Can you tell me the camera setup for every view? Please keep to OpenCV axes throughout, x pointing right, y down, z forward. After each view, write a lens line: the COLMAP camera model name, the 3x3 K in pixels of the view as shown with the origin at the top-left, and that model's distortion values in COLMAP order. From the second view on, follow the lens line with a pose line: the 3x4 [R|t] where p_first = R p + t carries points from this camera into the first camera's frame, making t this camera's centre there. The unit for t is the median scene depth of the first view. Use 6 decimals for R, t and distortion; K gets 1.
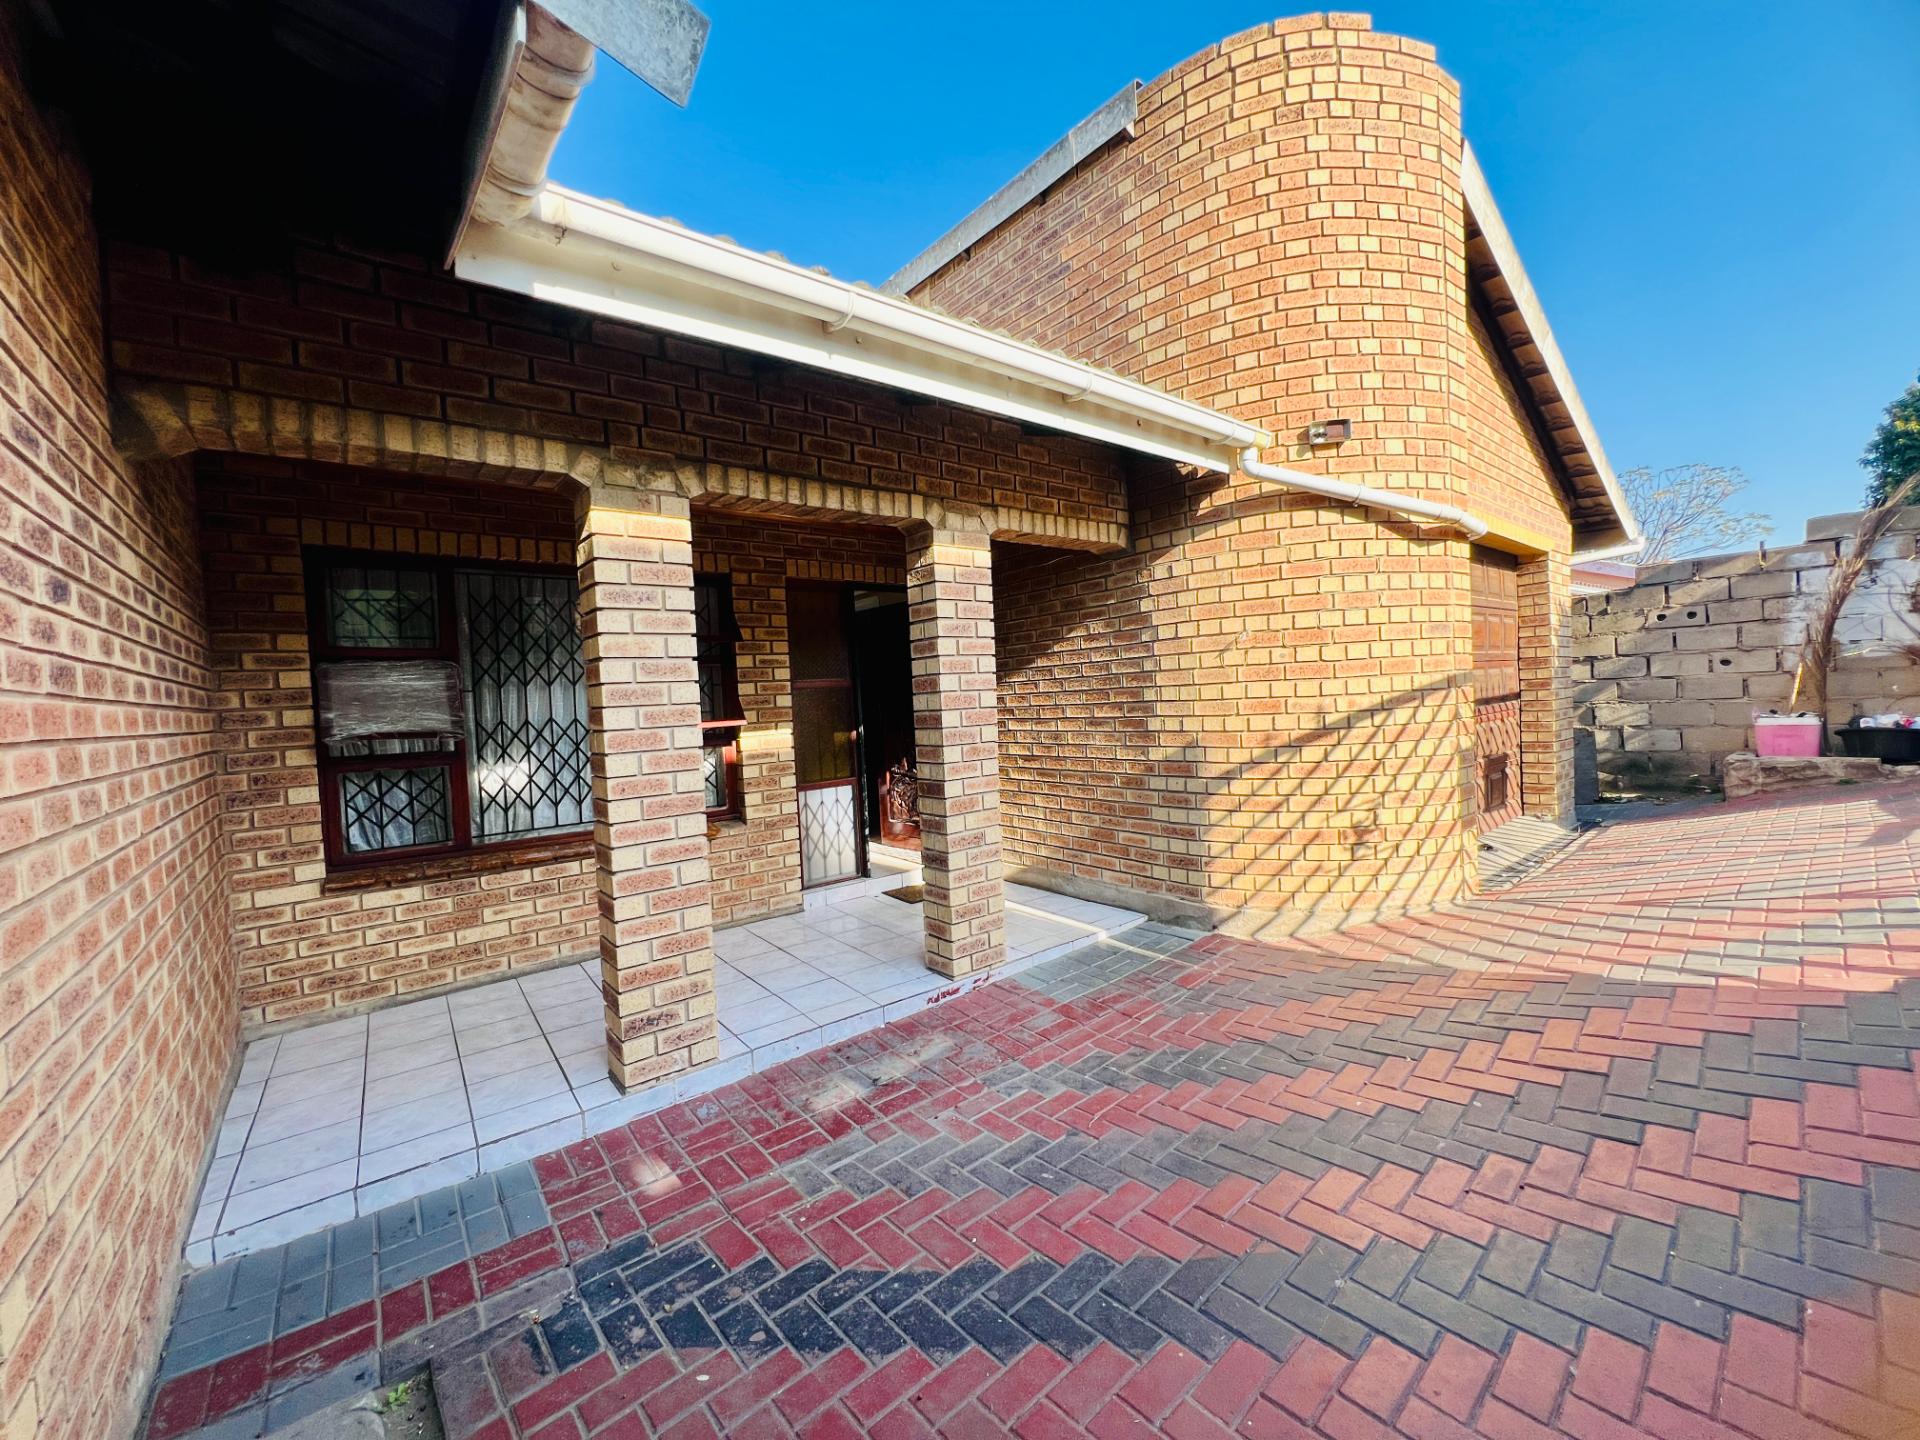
lens RADIAL K [[770.1, 0, 963.5], [0, 770.1, 719.5], [0, 0, 1]] dist [-0.003189, 0.000866]
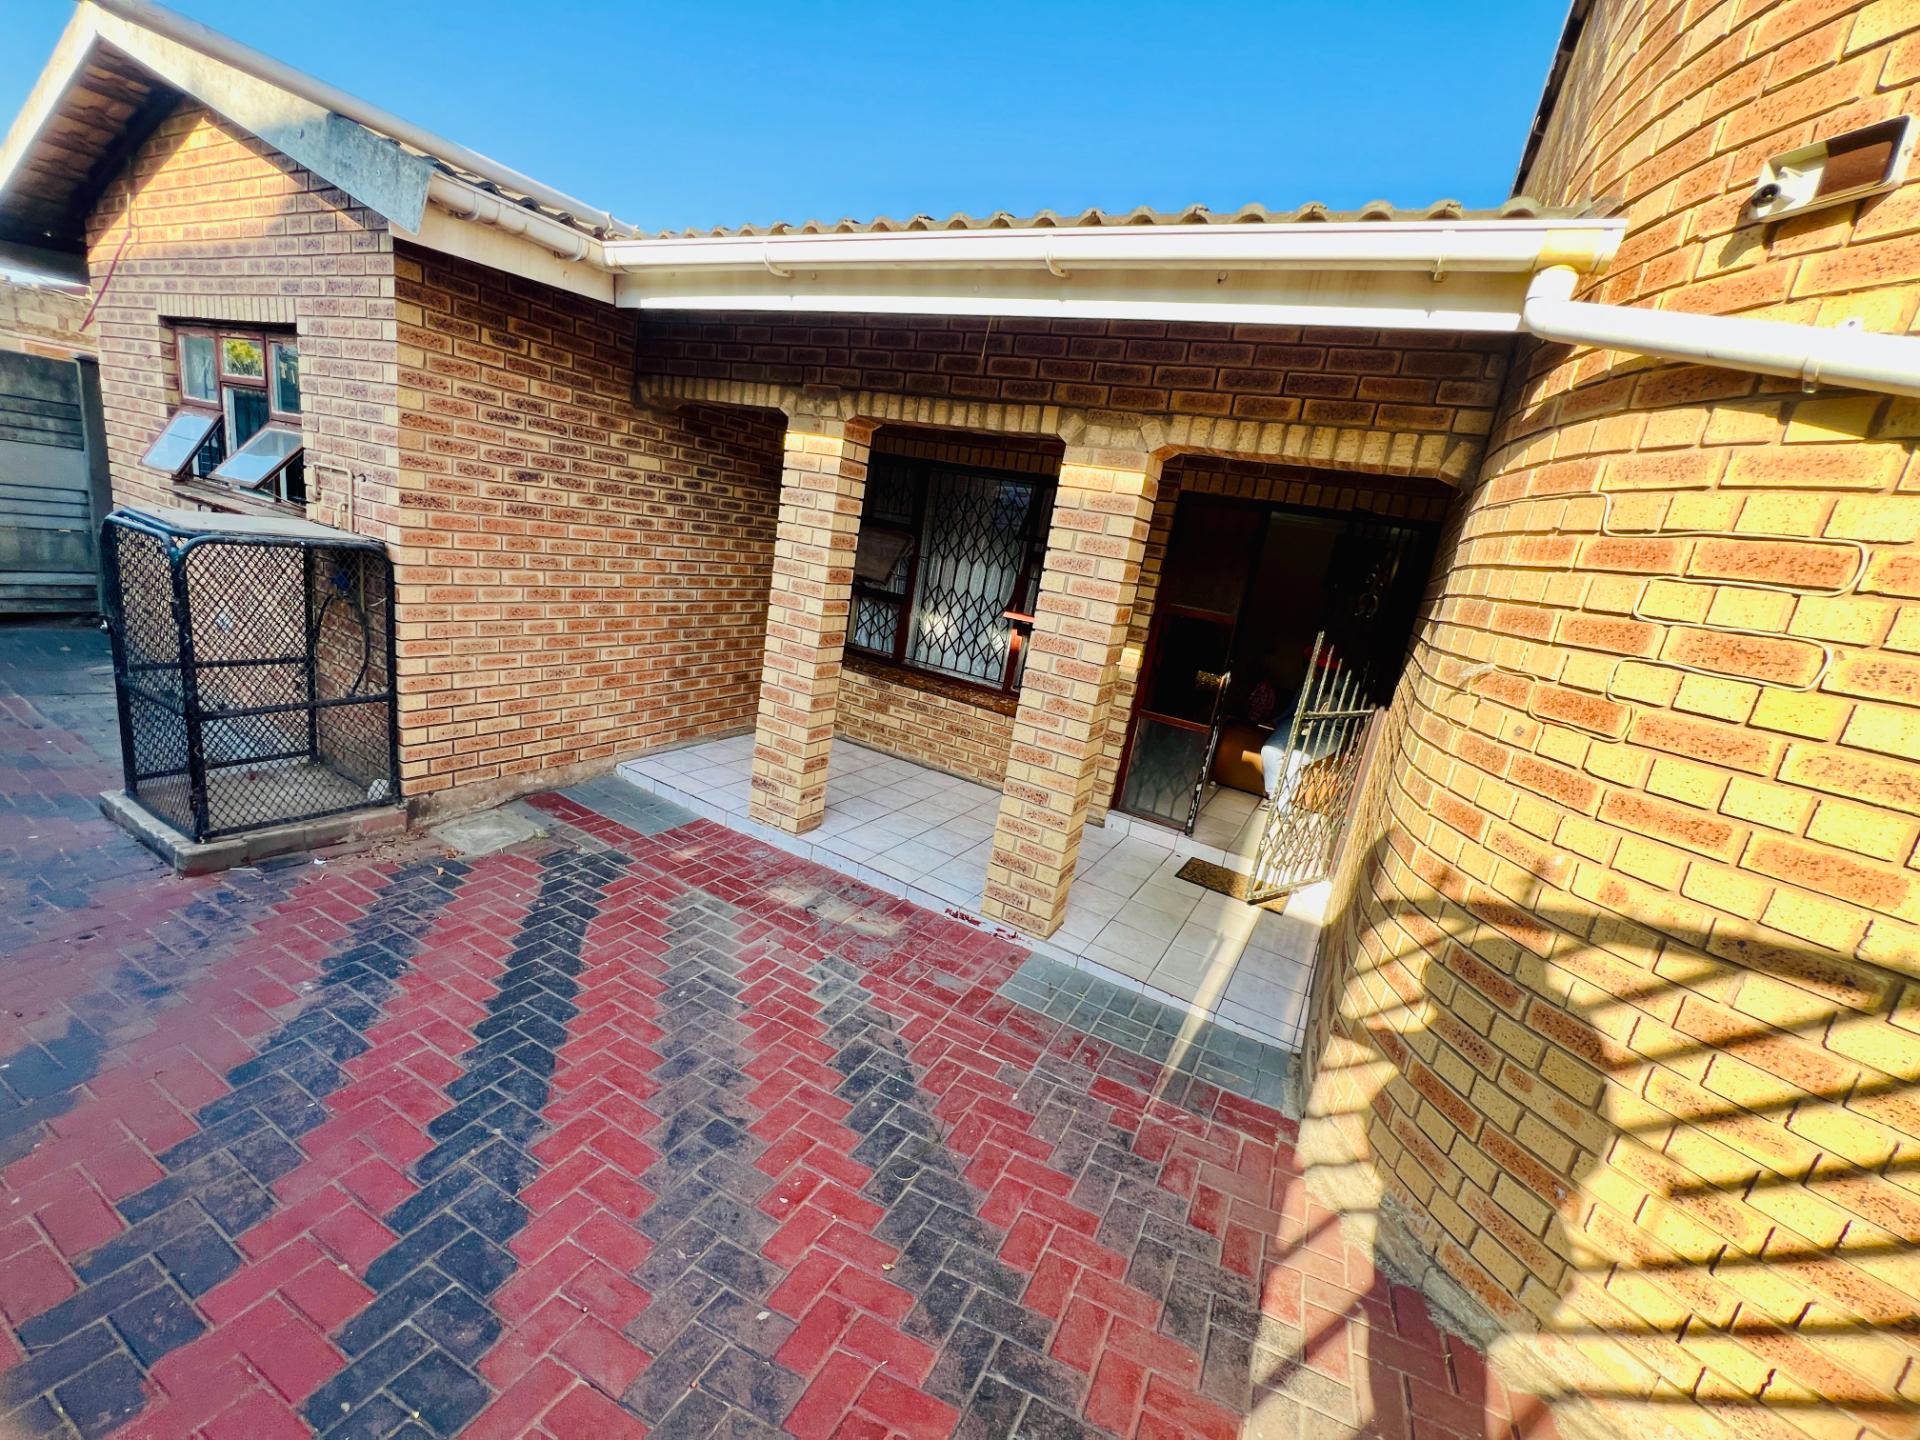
lens RADIAL K [[770.1, 0, 956.4], [0, 770.1, 721.8], [0, 0, 1]] dist [-0.003189, 0.000866]
pose [[0.359564, 0.328664, -0.873323, 0.722165], [-0.206401, 0.940747, 0.269059, -0.148579], [0.910007, 0.083511, 0.406096, 0.511863]]
